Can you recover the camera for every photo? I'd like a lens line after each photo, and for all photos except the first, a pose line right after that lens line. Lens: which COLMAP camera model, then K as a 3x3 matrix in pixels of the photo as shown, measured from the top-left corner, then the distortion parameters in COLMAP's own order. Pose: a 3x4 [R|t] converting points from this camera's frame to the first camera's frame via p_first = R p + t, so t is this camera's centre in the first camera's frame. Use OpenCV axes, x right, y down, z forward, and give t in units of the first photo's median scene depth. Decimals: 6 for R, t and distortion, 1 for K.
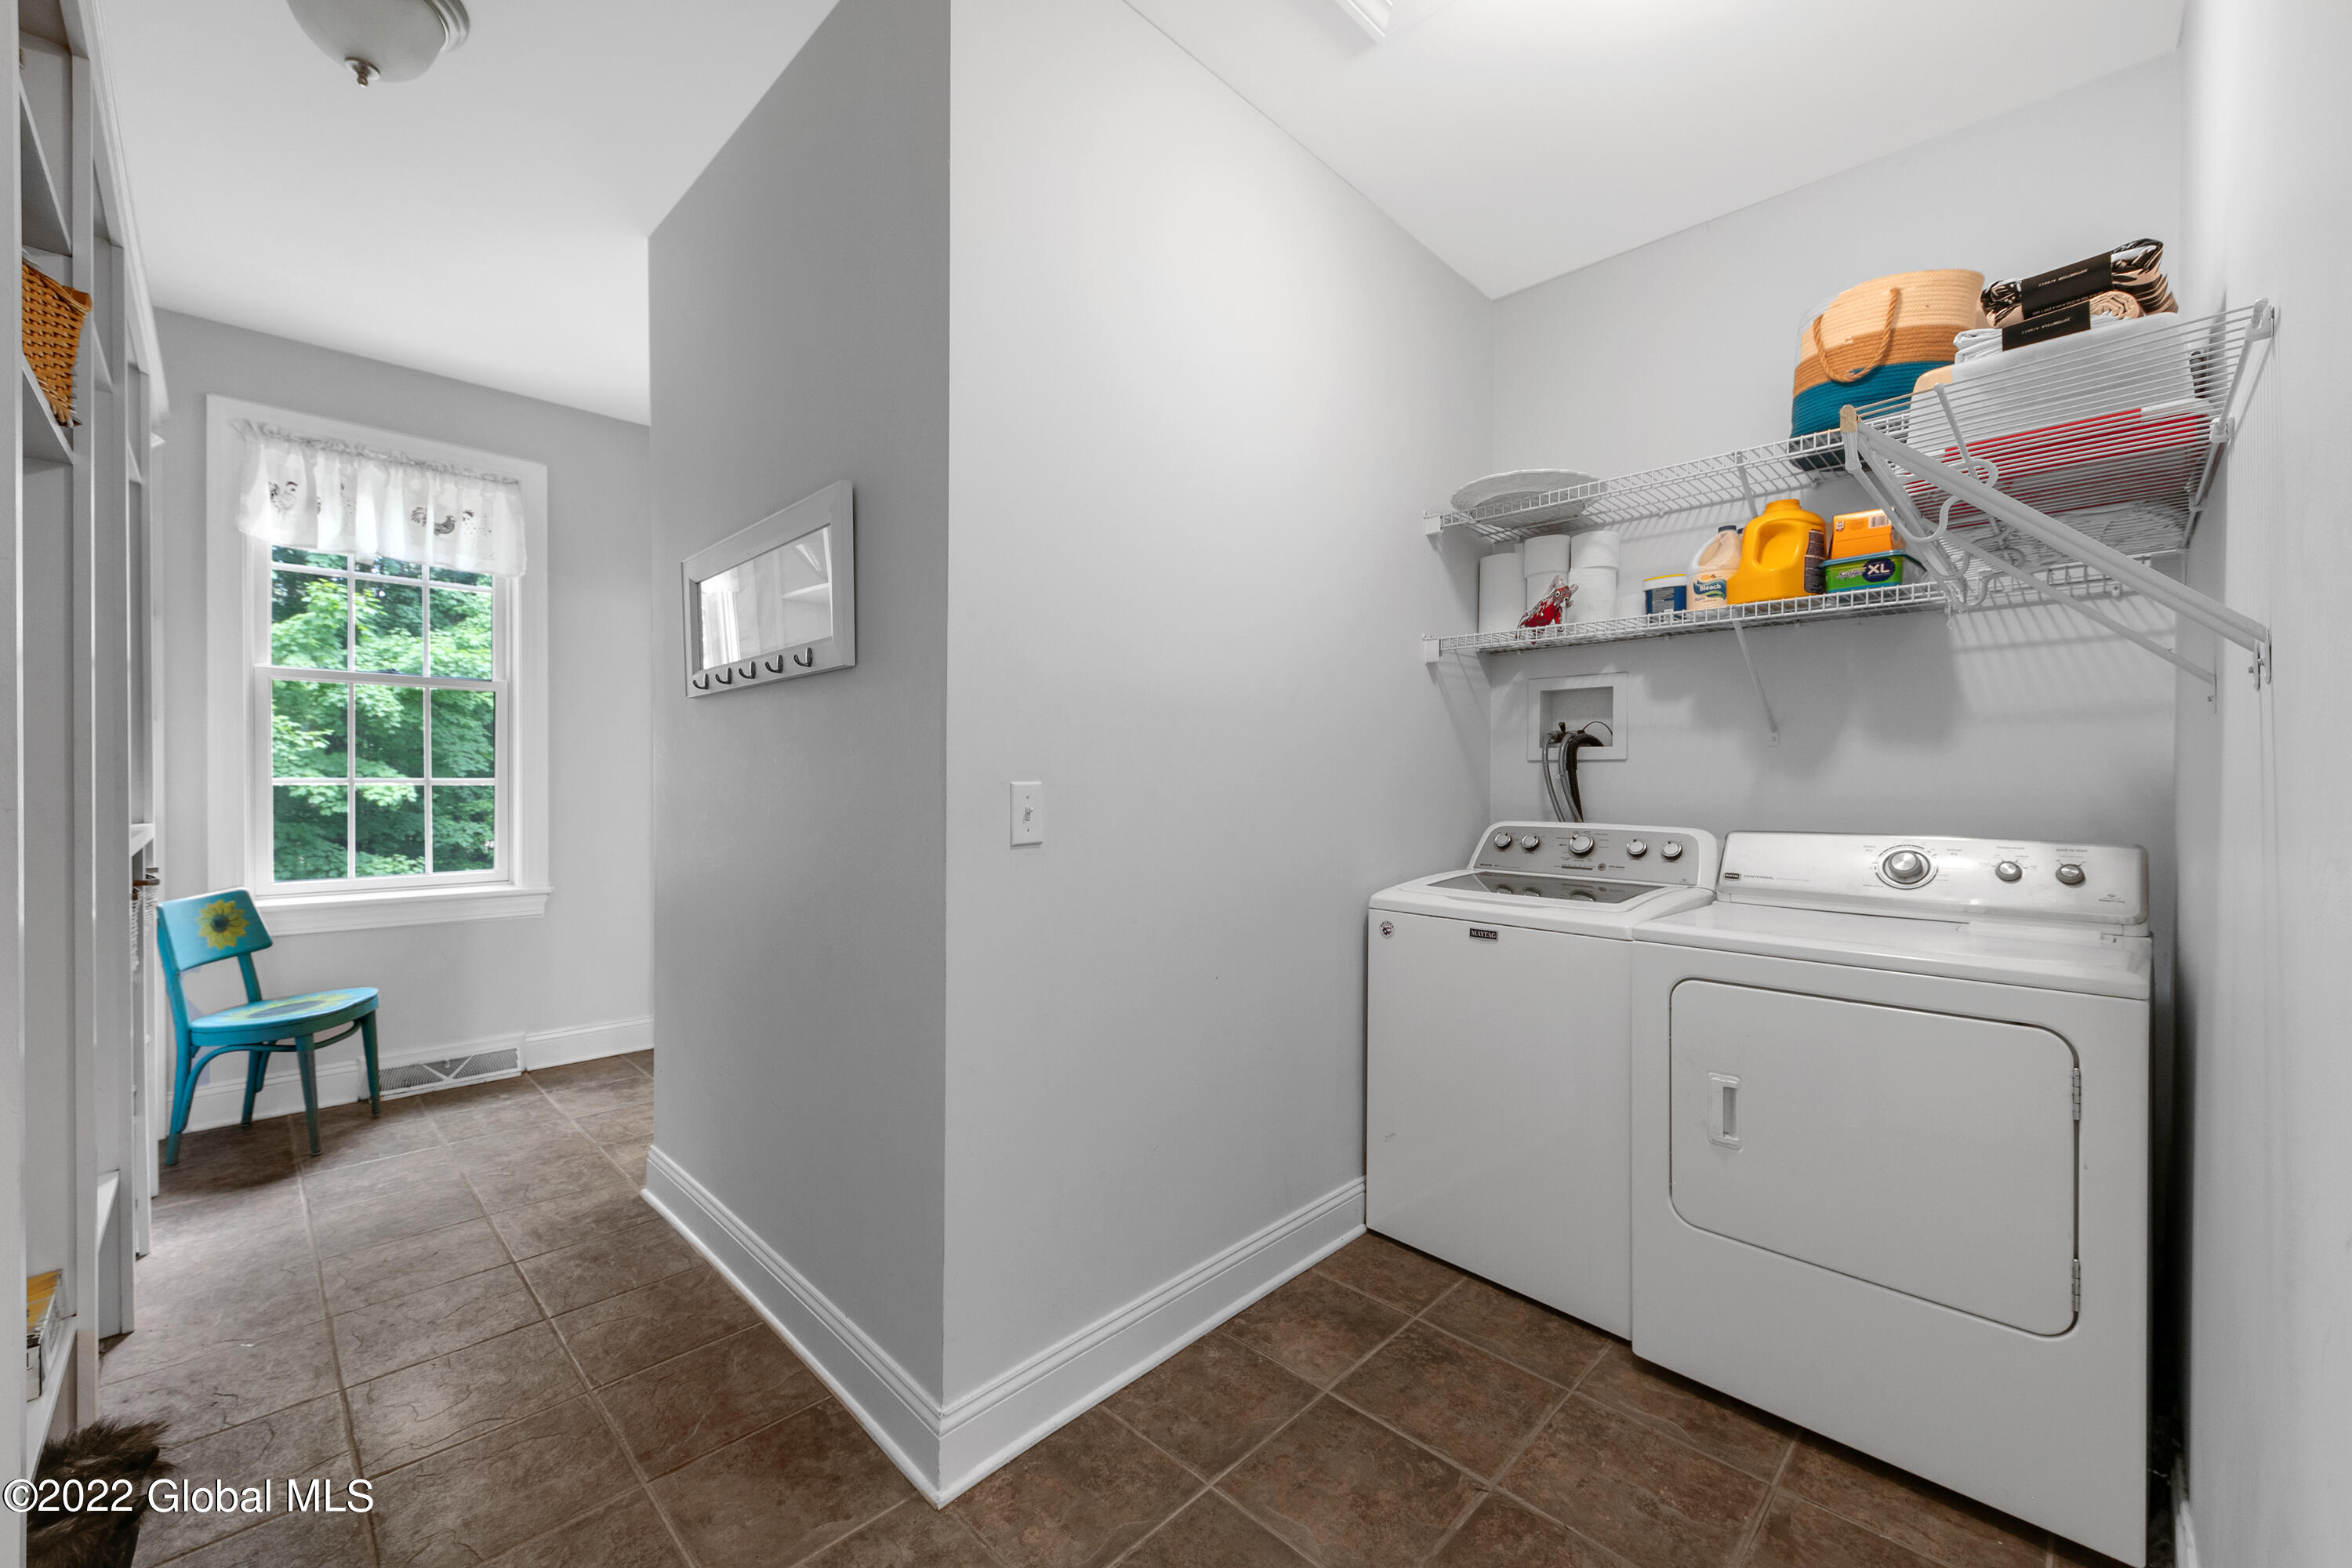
lens RADIAL K [[929.6, 0, 1170.2], [0, 929.6, 781.9], [0, 0, 1]] dist [-0.001586, -0.000035]
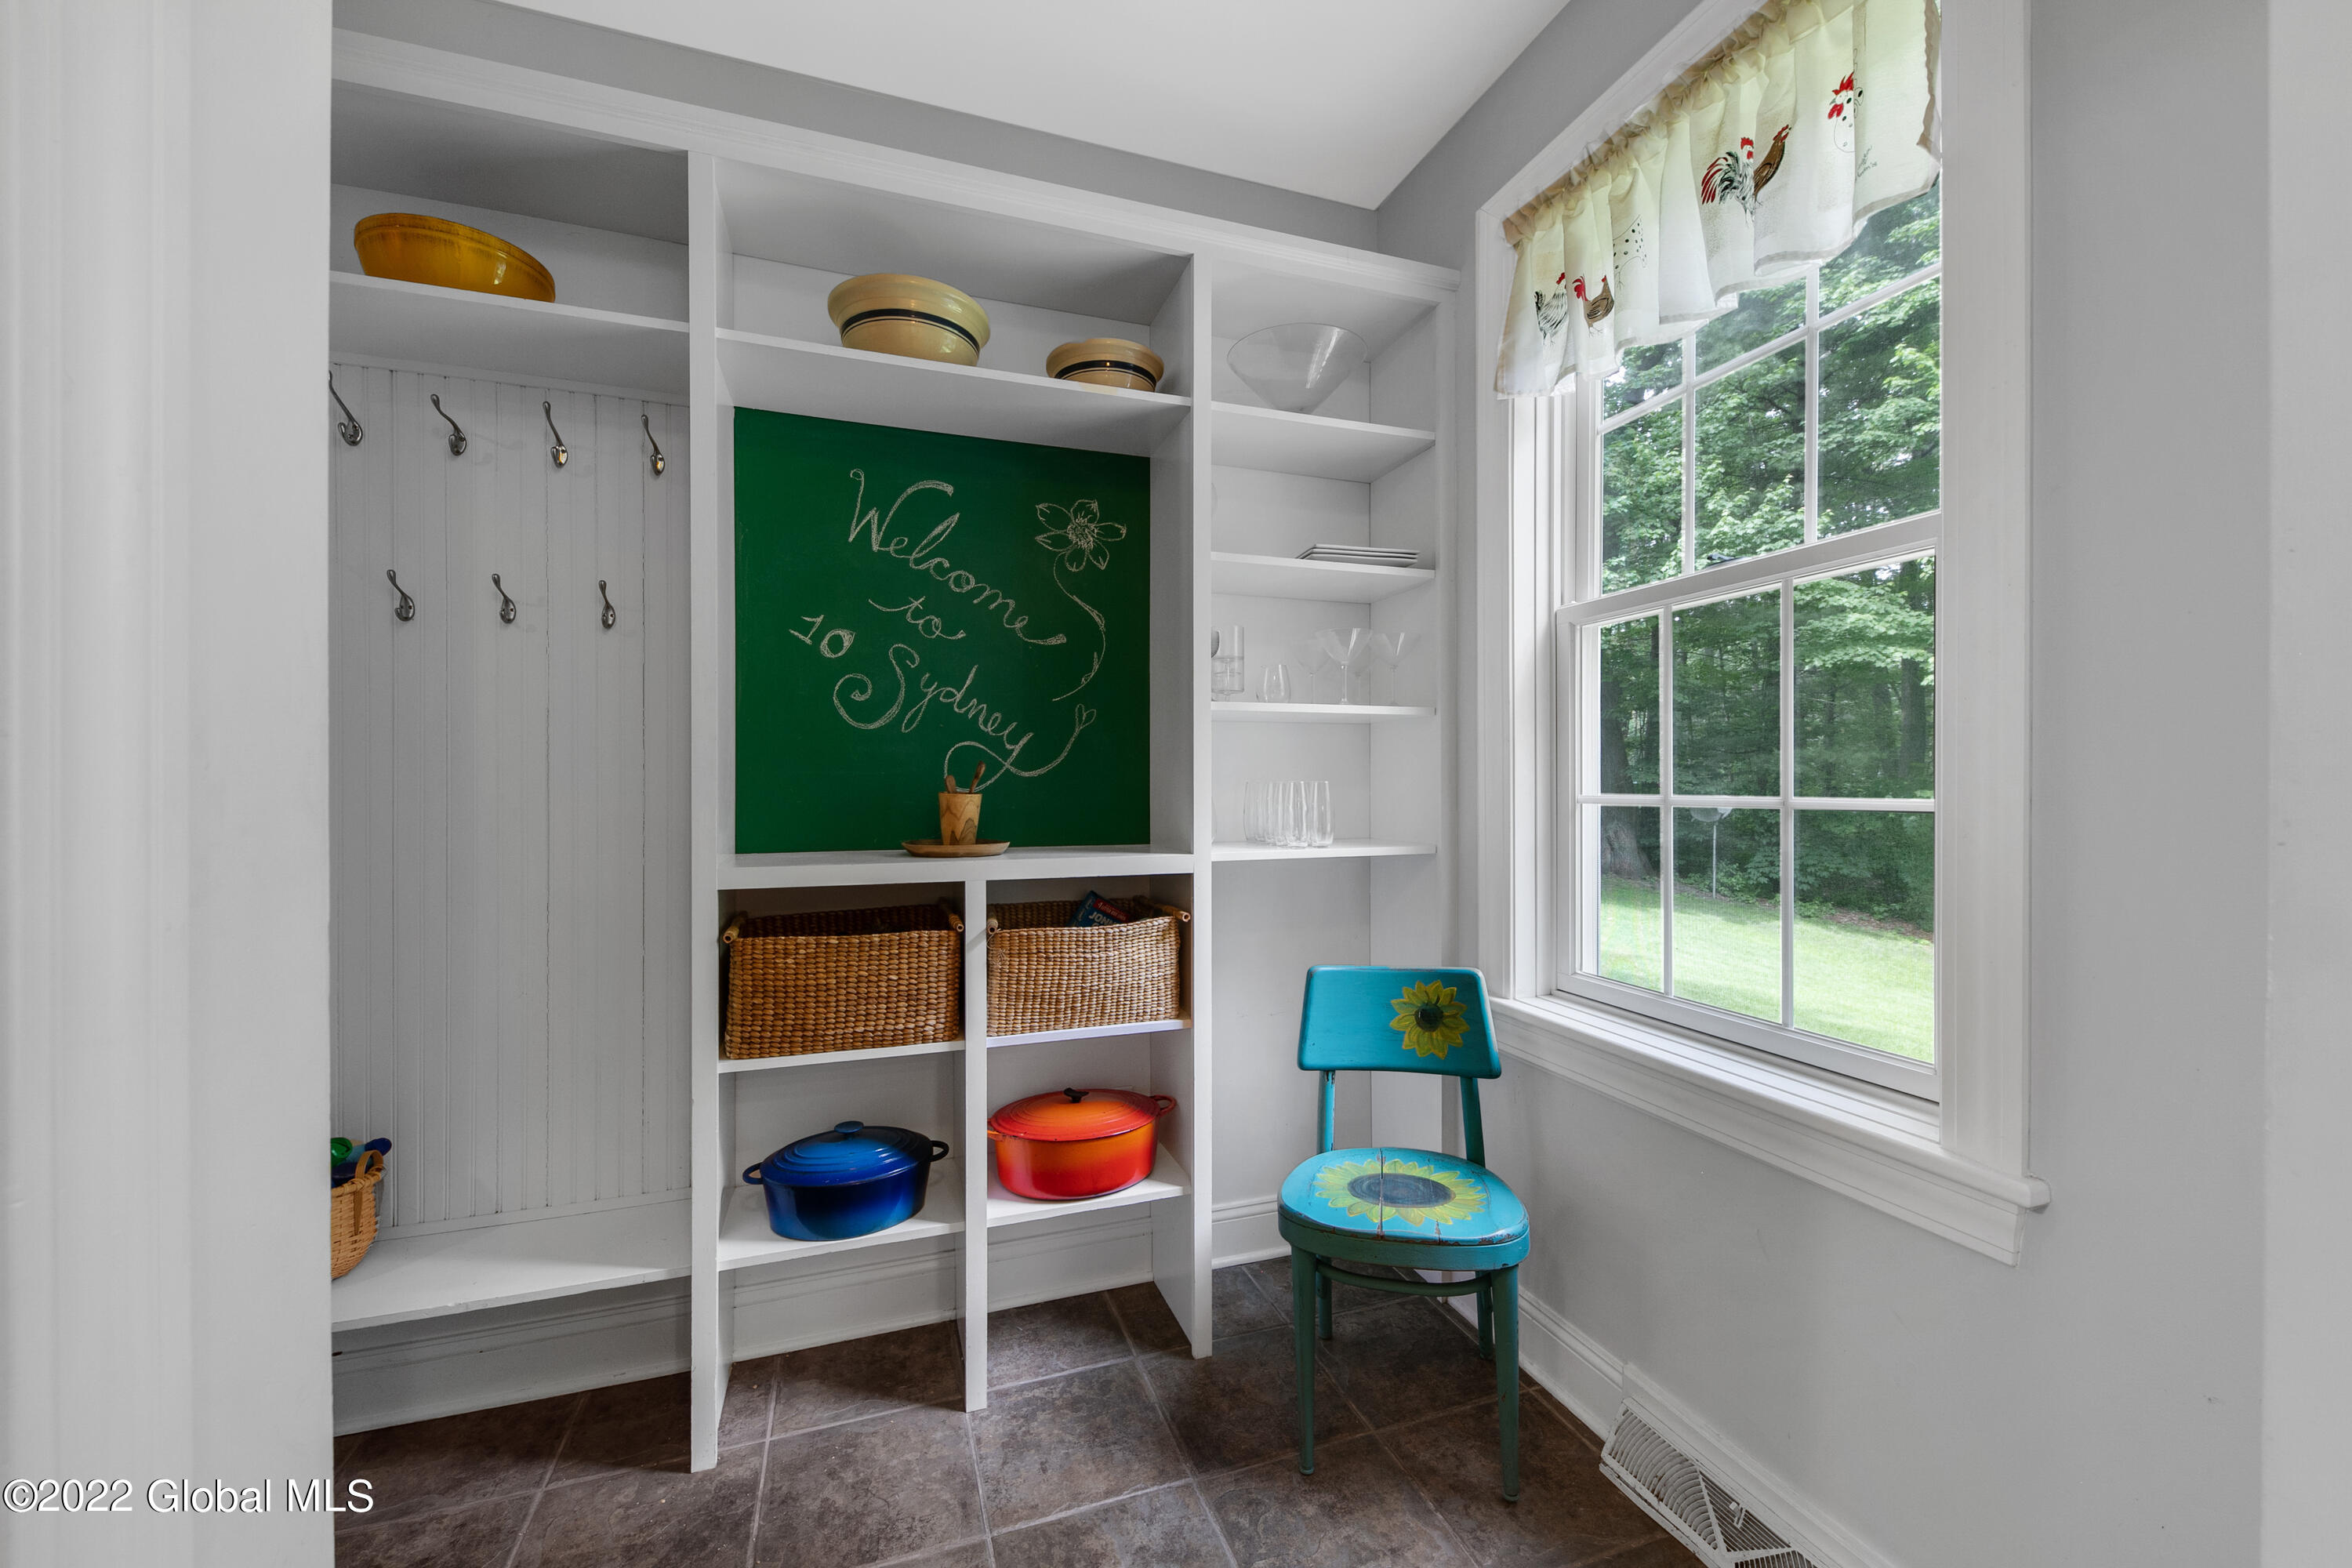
lens RADIAL K [[872.8, 0, 1178.6], [0, 872.8, 786.7], [0, 0, 1]] dist [0.001414, 0.000005]
pose [[-0.436330, -0.002257, -0.899784, -0.380654], [-0.004749, 0.999989, -0.000205, -0.007922], [0.899774, 0.004183, -0.436336, 1.069689]]
